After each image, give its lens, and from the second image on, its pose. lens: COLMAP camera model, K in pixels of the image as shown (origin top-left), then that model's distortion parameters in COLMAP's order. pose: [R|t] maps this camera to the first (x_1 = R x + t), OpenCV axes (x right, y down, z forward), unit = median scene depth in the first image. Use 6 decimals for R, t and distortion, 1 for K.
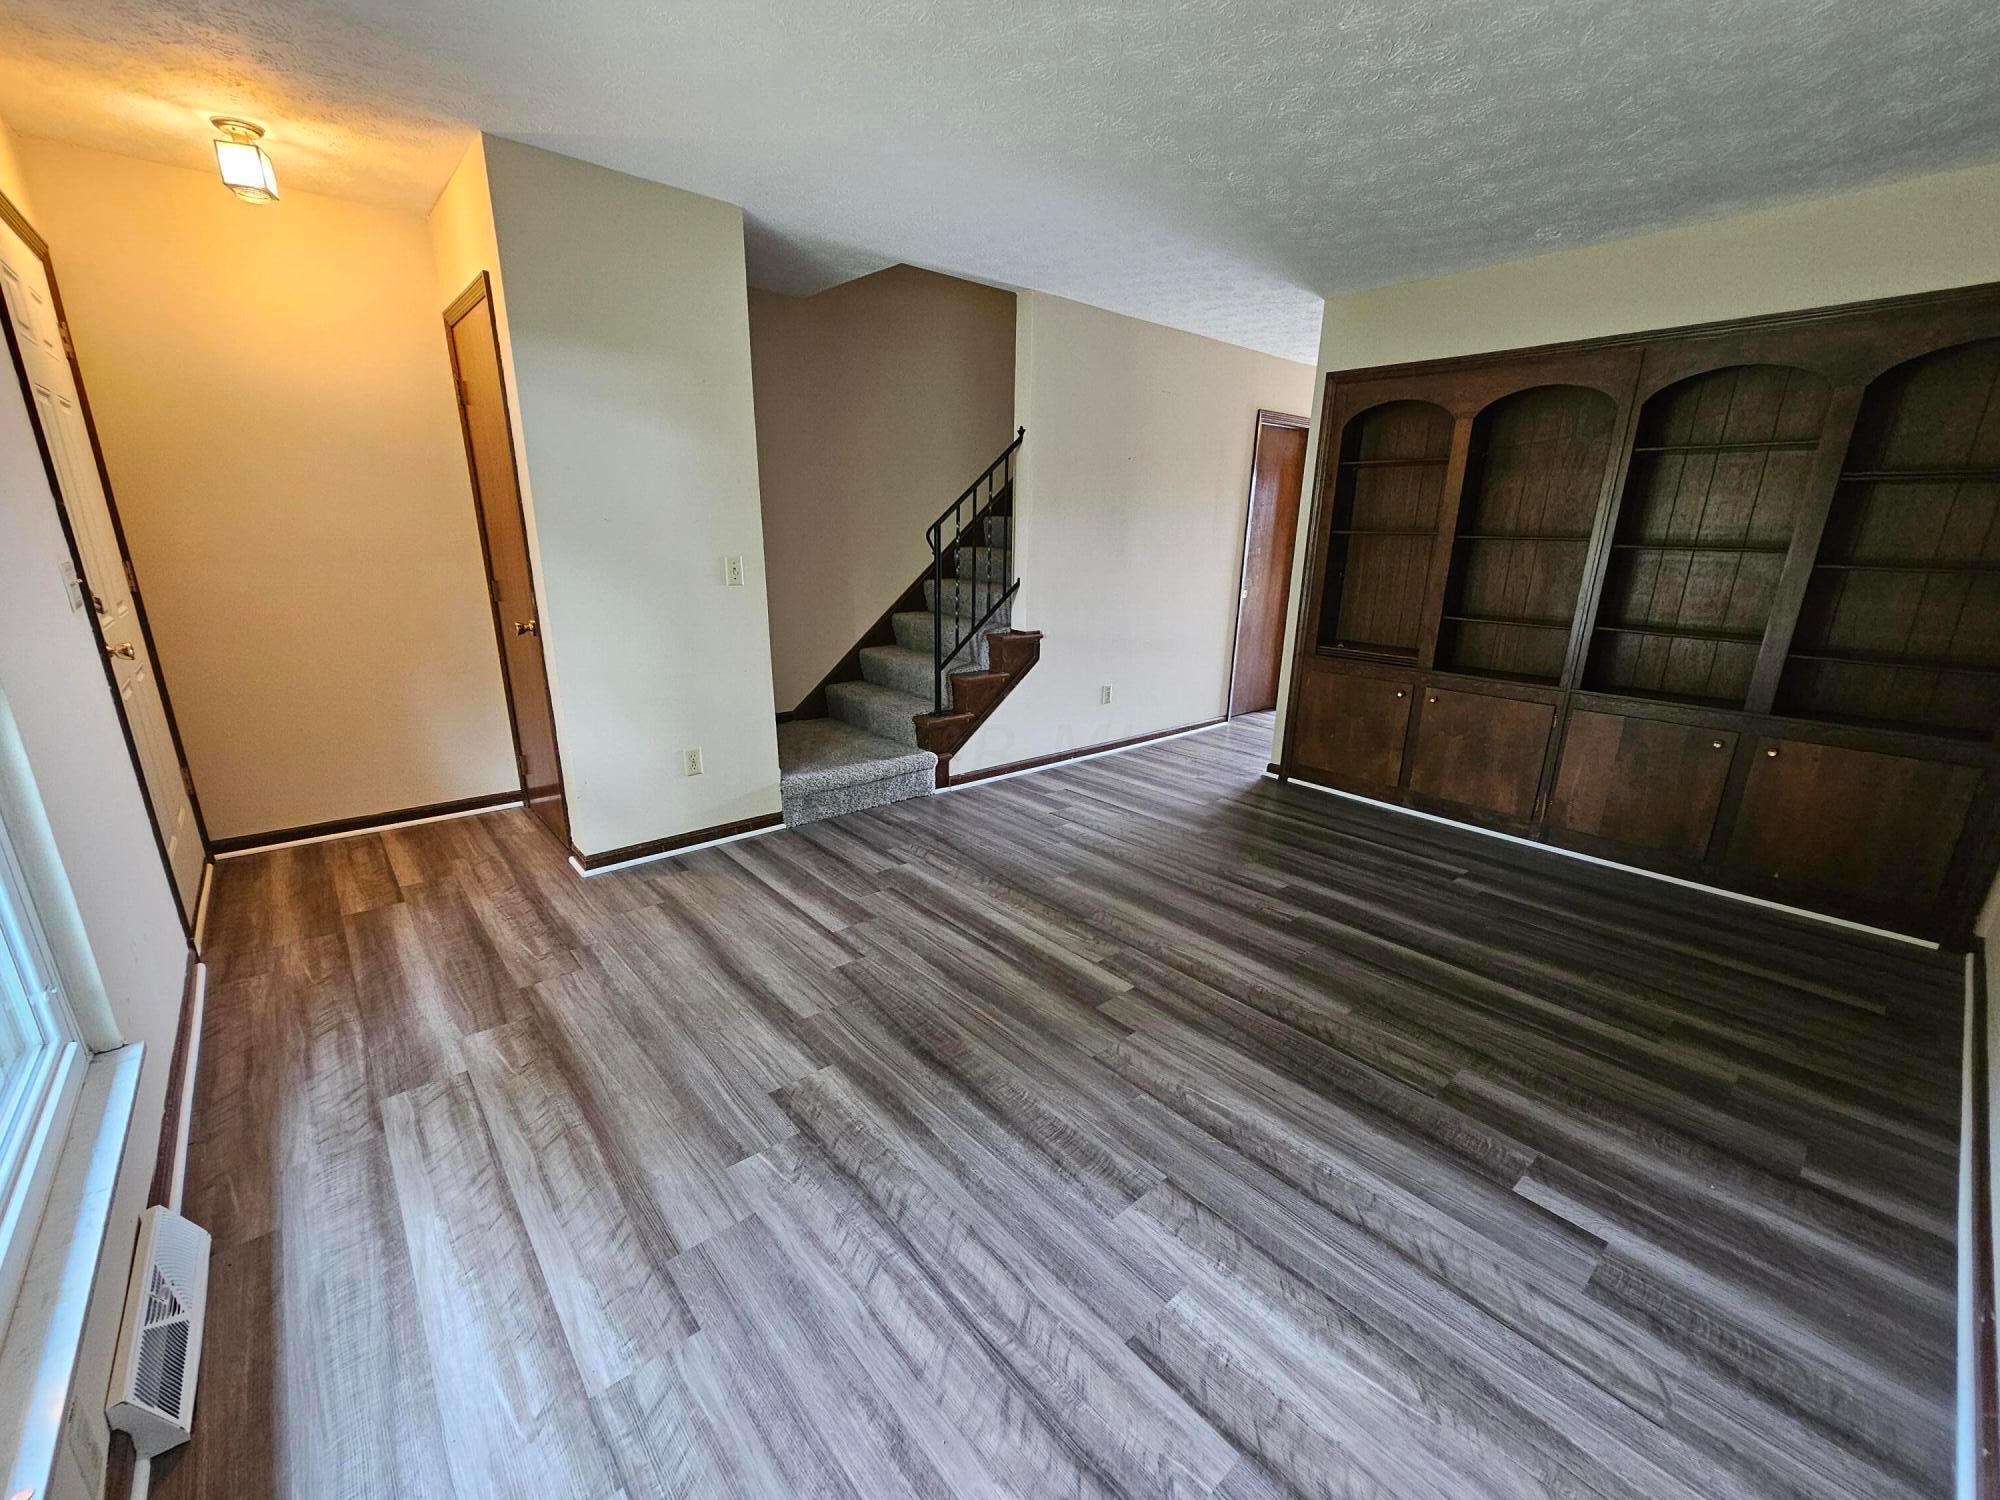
lens RADIAL K [[814.2, 0, 1015.0], [0, 814.2, 770.9], [0, 0, 1]] dist [-0.000804, 0.000009]
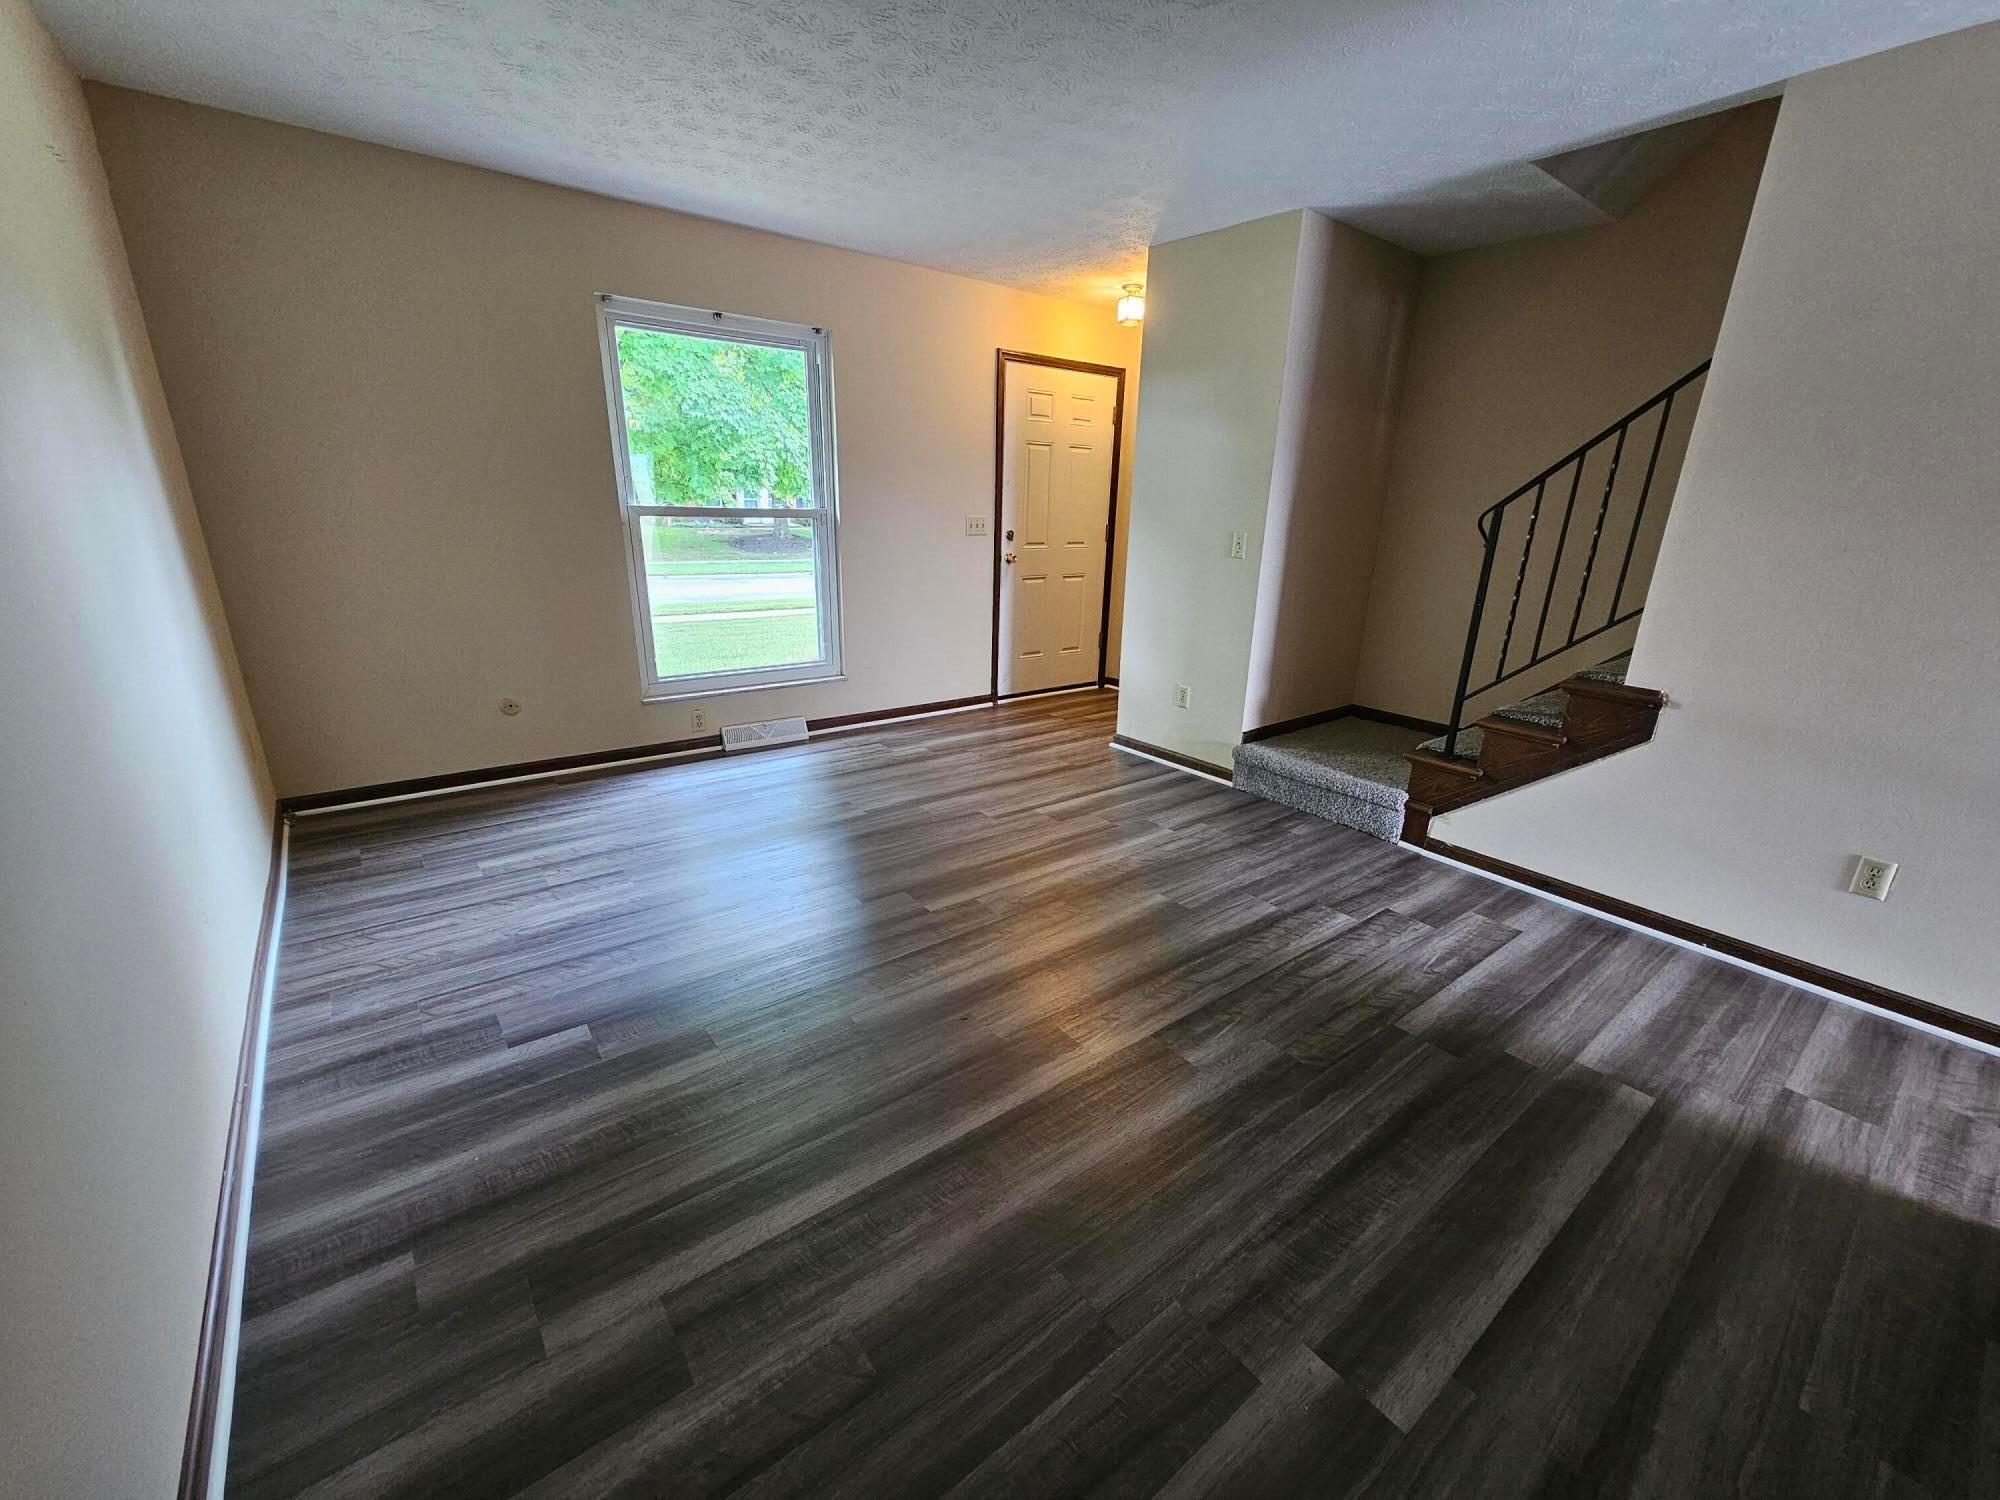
lens RADIAL K [[828.7, 0, 1006.9], [0, 828.7, 748.7], [0, 0, 1]] dist [-0.010756, -0.000182]
pose [[-0.057951, 0.267796, -0.961731, 1.215328], [-0.318437, 0.908070, 0.272042, -0.280002], [0.946171, 0.322016, 0.032653, 1.054170]]
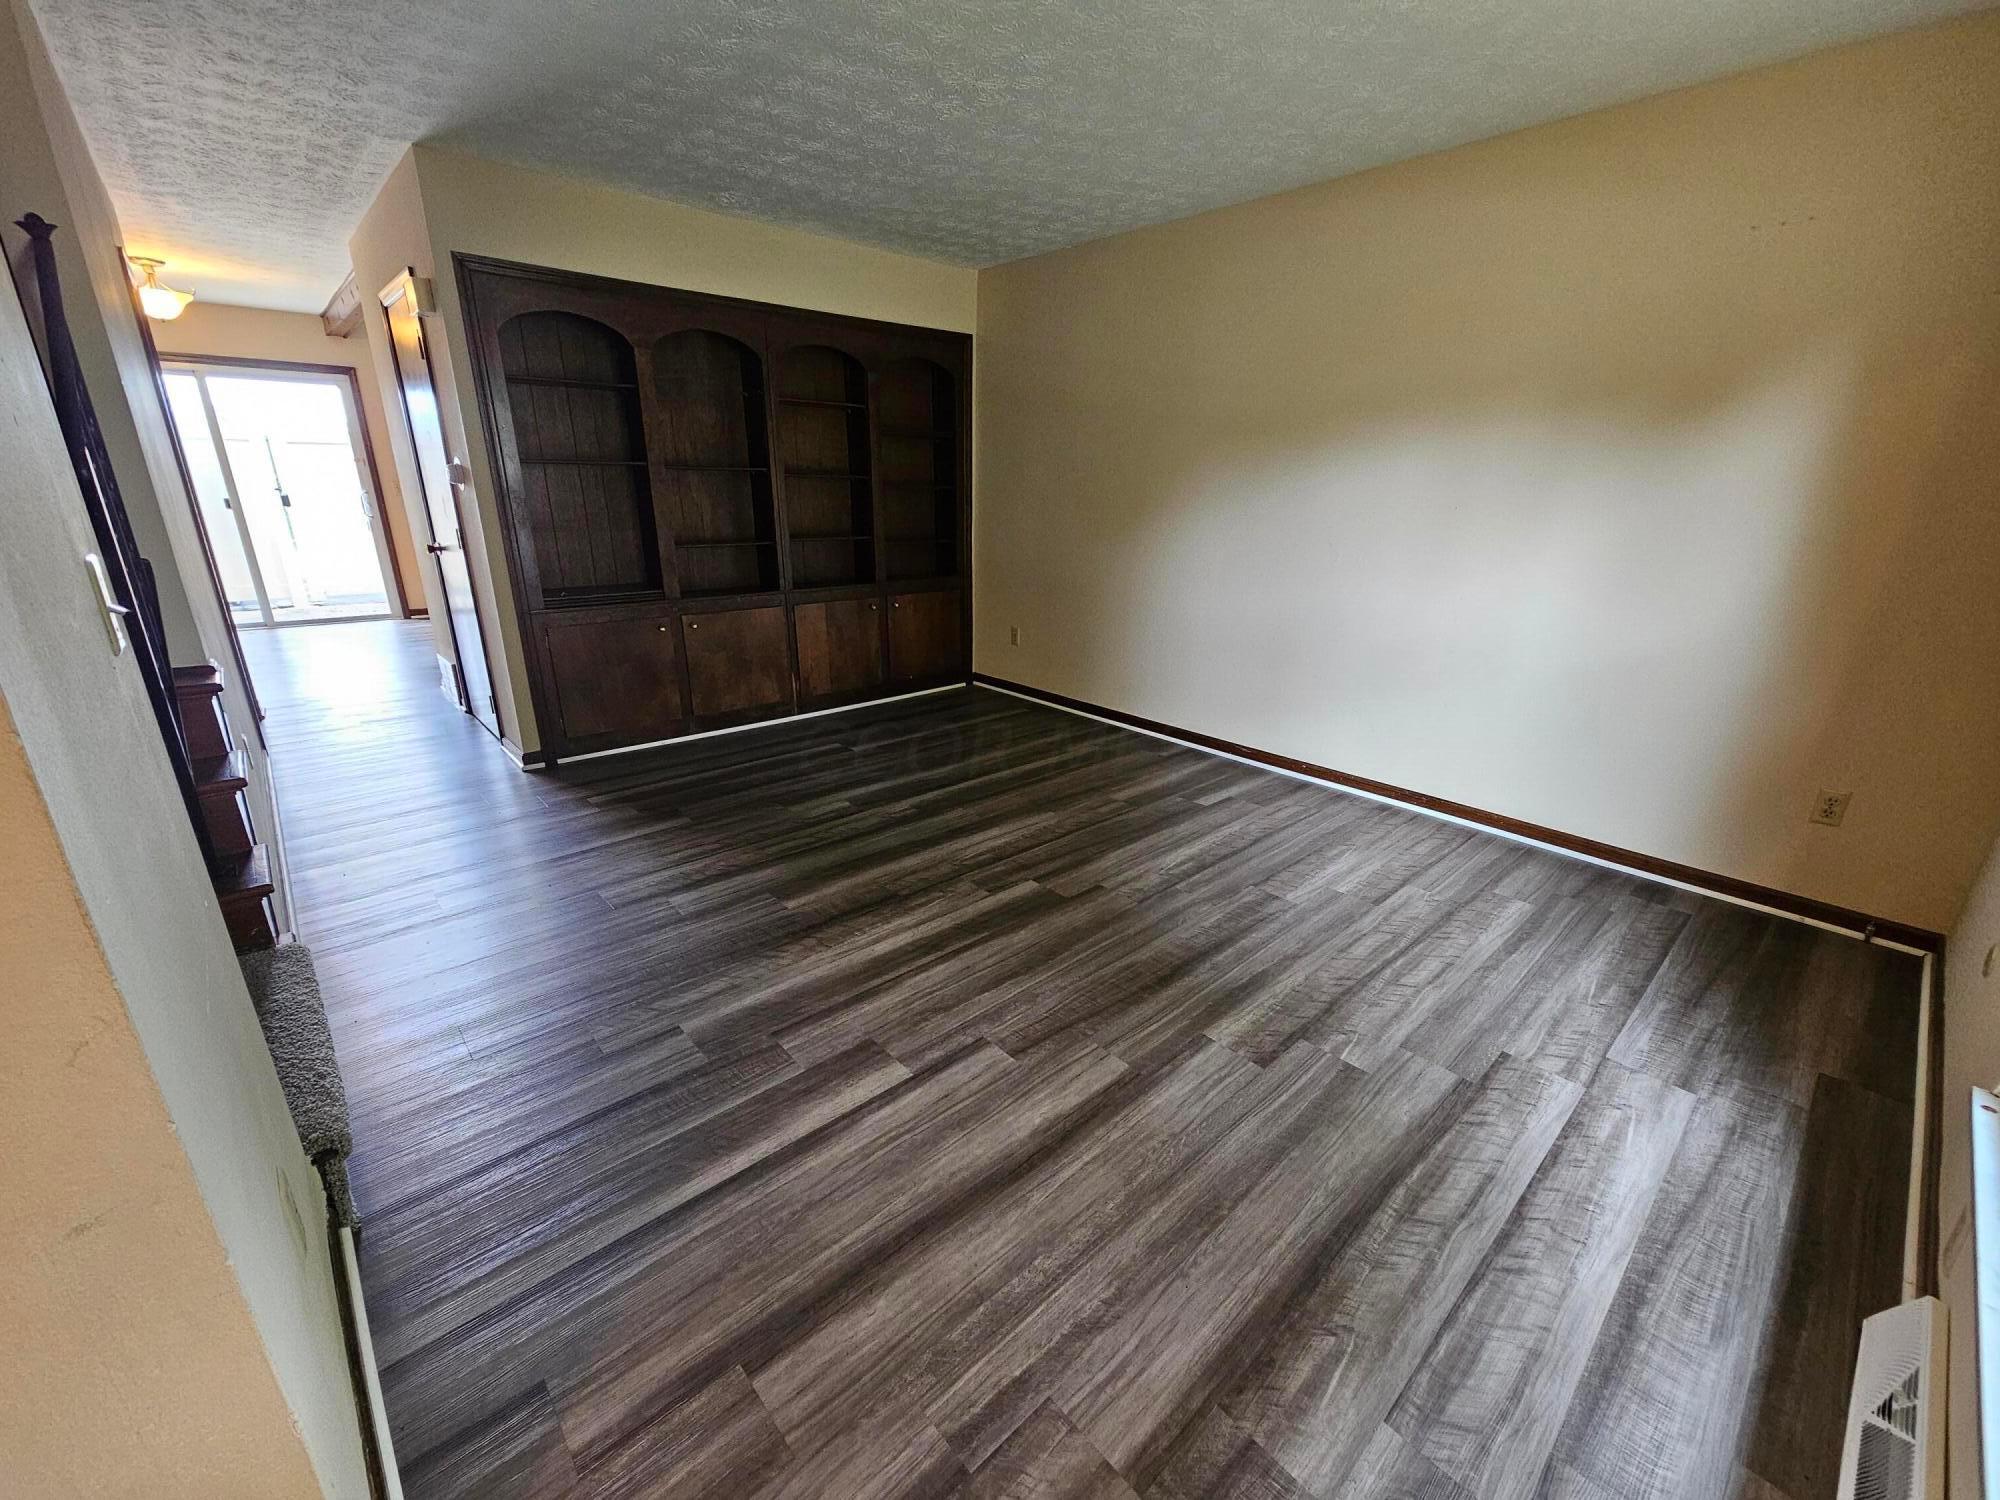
lens RADIAL K [[828.2, 0, 1024.2], [0, 828.2, 759.8], [0, 0, 1]] dist [0.000609, 0.003440]
pose [[-0.031726, -0.338219, 0.940533, -0.932631], [0.266576, 0.904057, 0.334094, -0.288678], [-0.963292, 0.261323, 0.061479, 0.952960]]
